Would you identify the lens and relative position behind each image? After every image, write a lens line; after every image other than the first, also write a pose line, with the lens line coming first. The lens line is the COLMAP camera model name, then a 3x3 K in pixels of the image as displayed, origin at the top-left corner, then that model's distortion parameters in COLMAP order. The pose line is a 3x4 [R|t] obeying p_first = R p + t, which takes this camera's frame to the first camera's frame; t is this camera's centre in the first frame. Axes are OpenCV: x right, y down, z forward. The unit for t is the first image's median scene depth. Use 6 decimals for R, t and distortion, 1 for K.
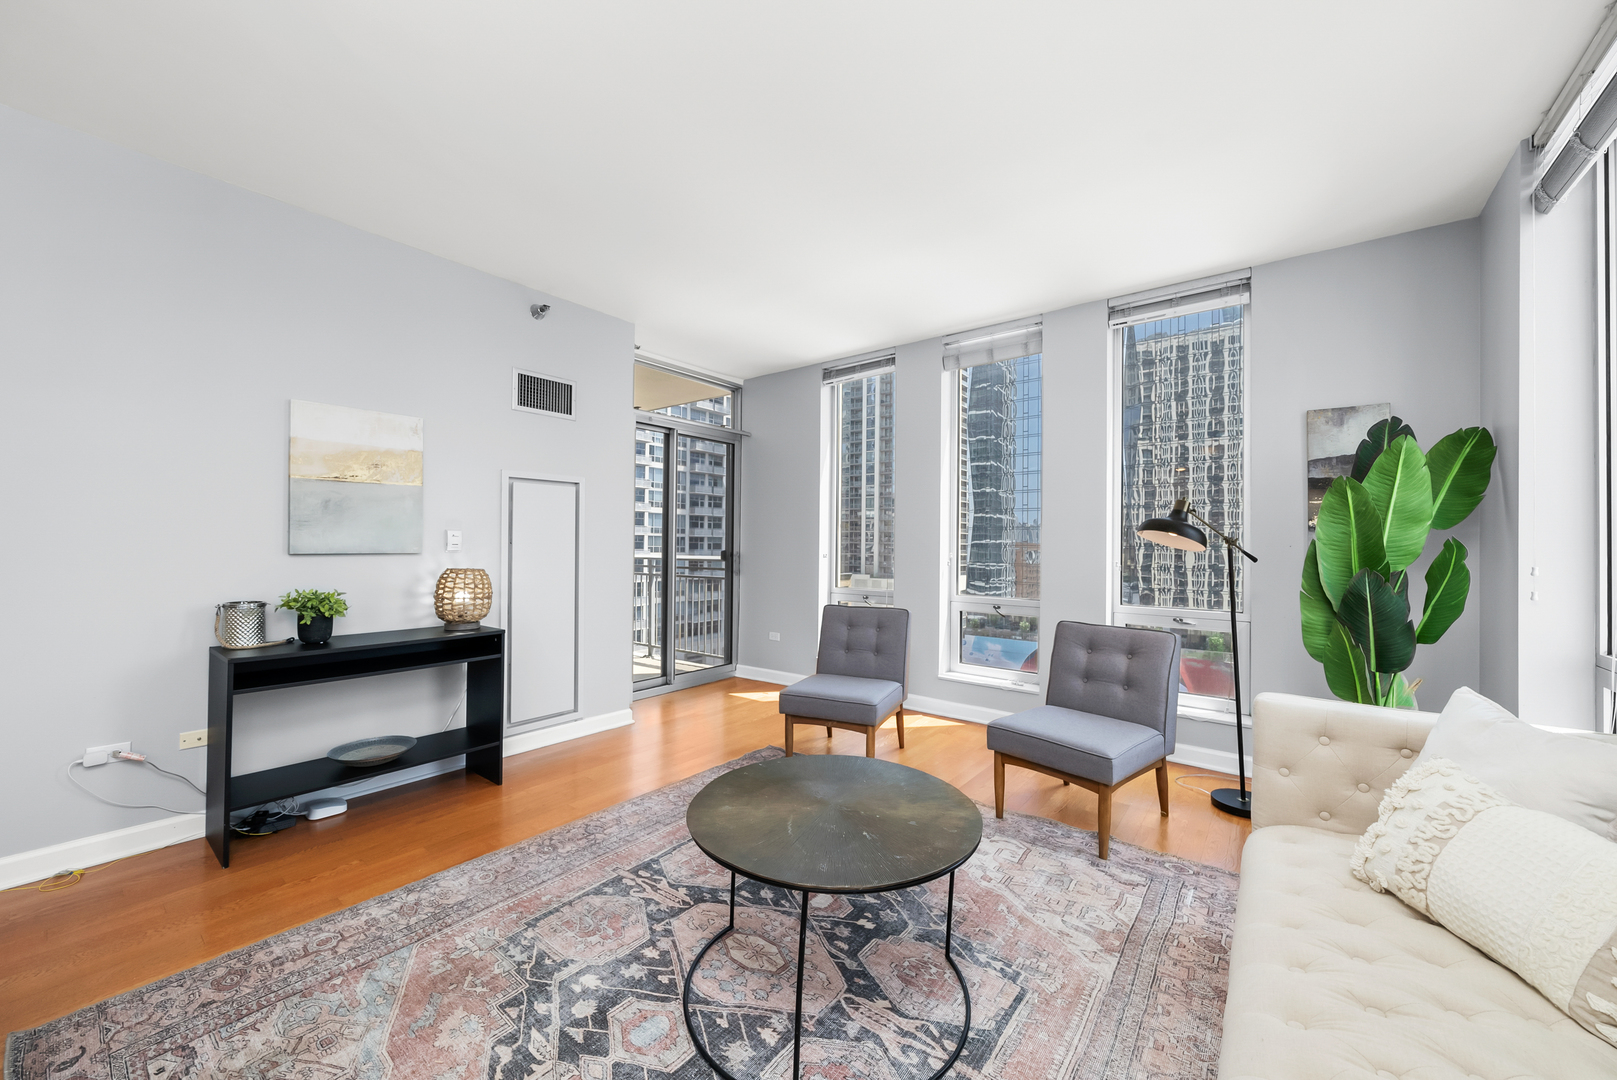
lens RADIAL K [[609.2, 0, 797.1], [0, 609.2, 539.4], [0, 0, 1]] dist [-0.000887, -0.000088]
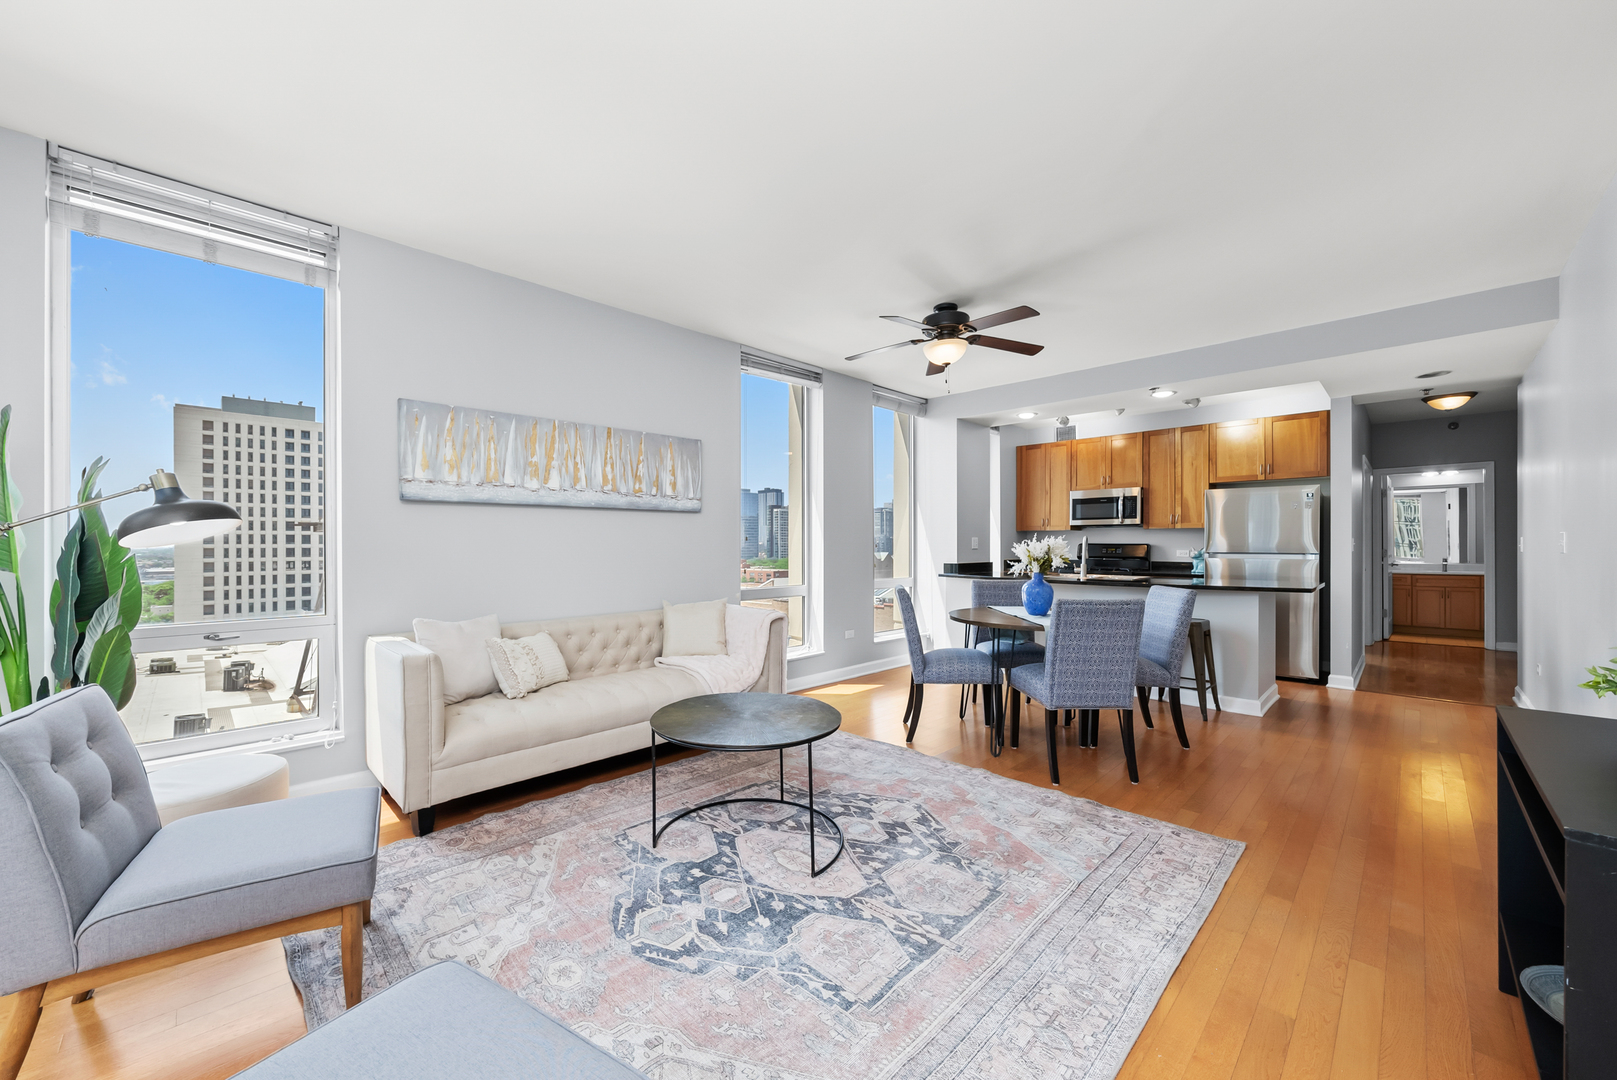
lens RADIAL K [[611.8, 0, 796.8], [0, 611.8, 546.3], [0, 0, 1]] dist [-0.001472, -0.000192]
pose [[-0.993098, -0.008887, 0.116951, -0.211690], [-0.009695, 0.999933, -0.006339, 0.020648], [-0.116887, -0.007429, -0.993117, 2.211114]]
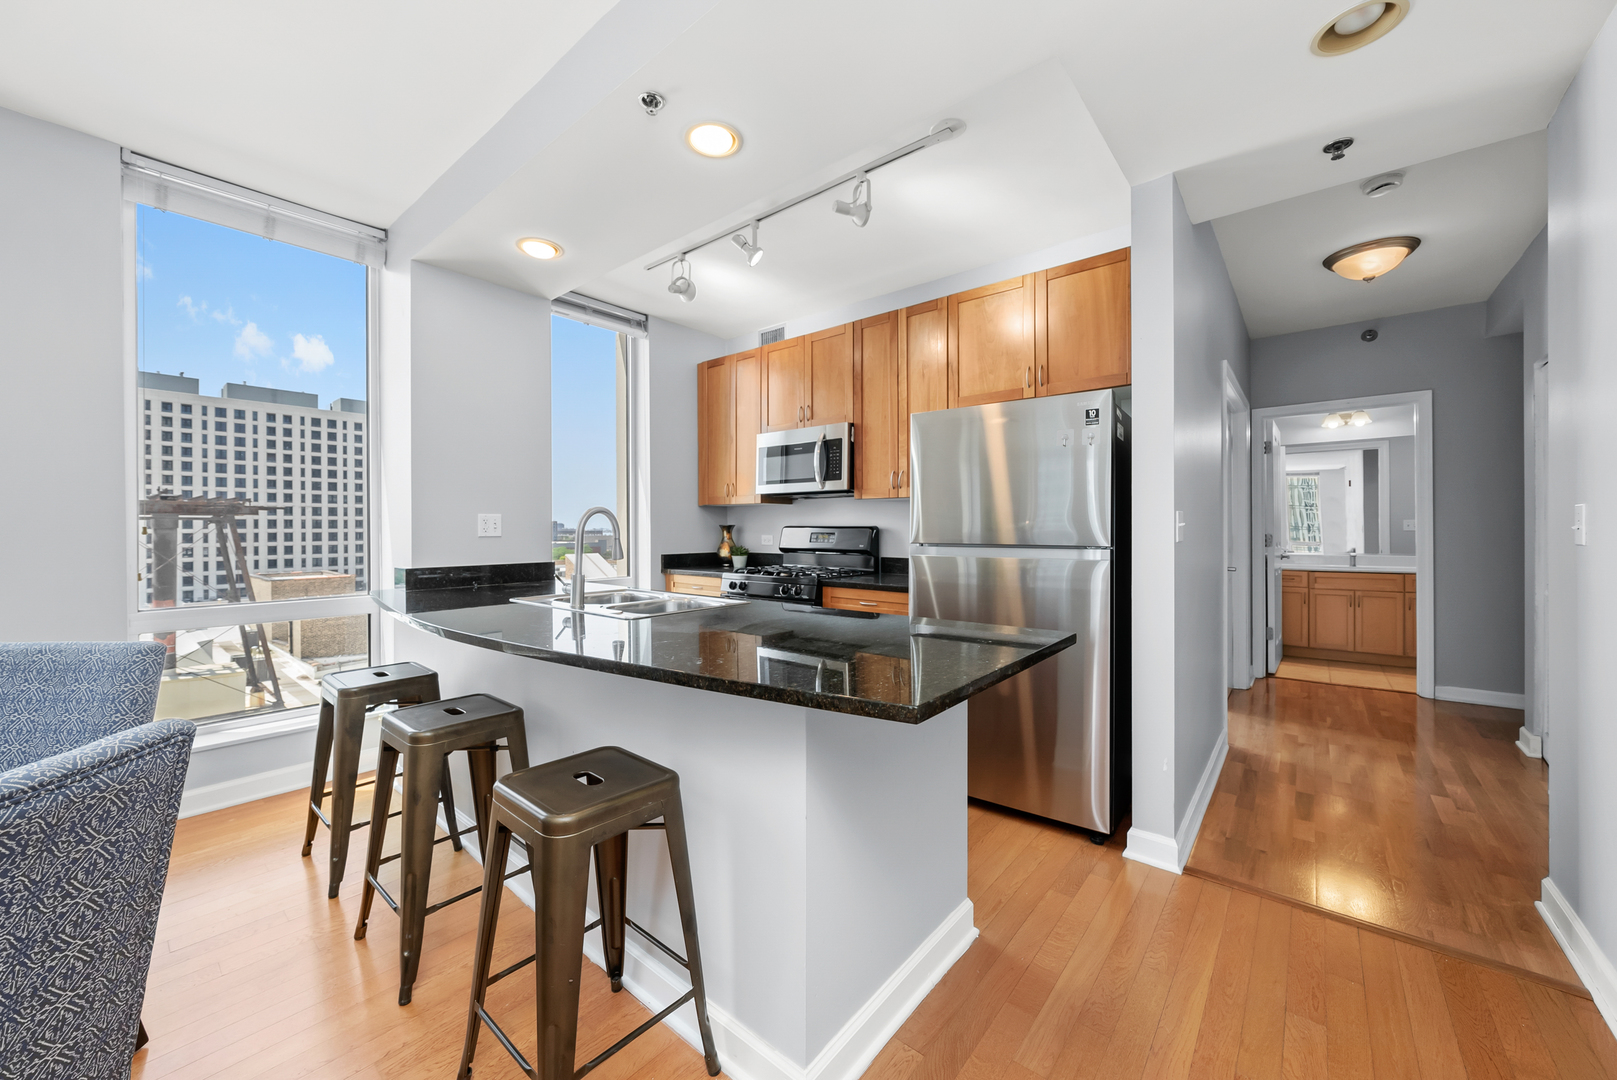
lens RADIAL K [[606.3, 0, 798.3], [0, 606.3, 530.1], [0, 0, 1]] dist [-0.002615, -0.000118]
pose [[-0.999490, -0.007140, 0.031113, -1.697419], [-0.007375, 0.999945, -0.007440, -0.007571], [-0.031059, -0.007666, -0.999488, 0.356470]]
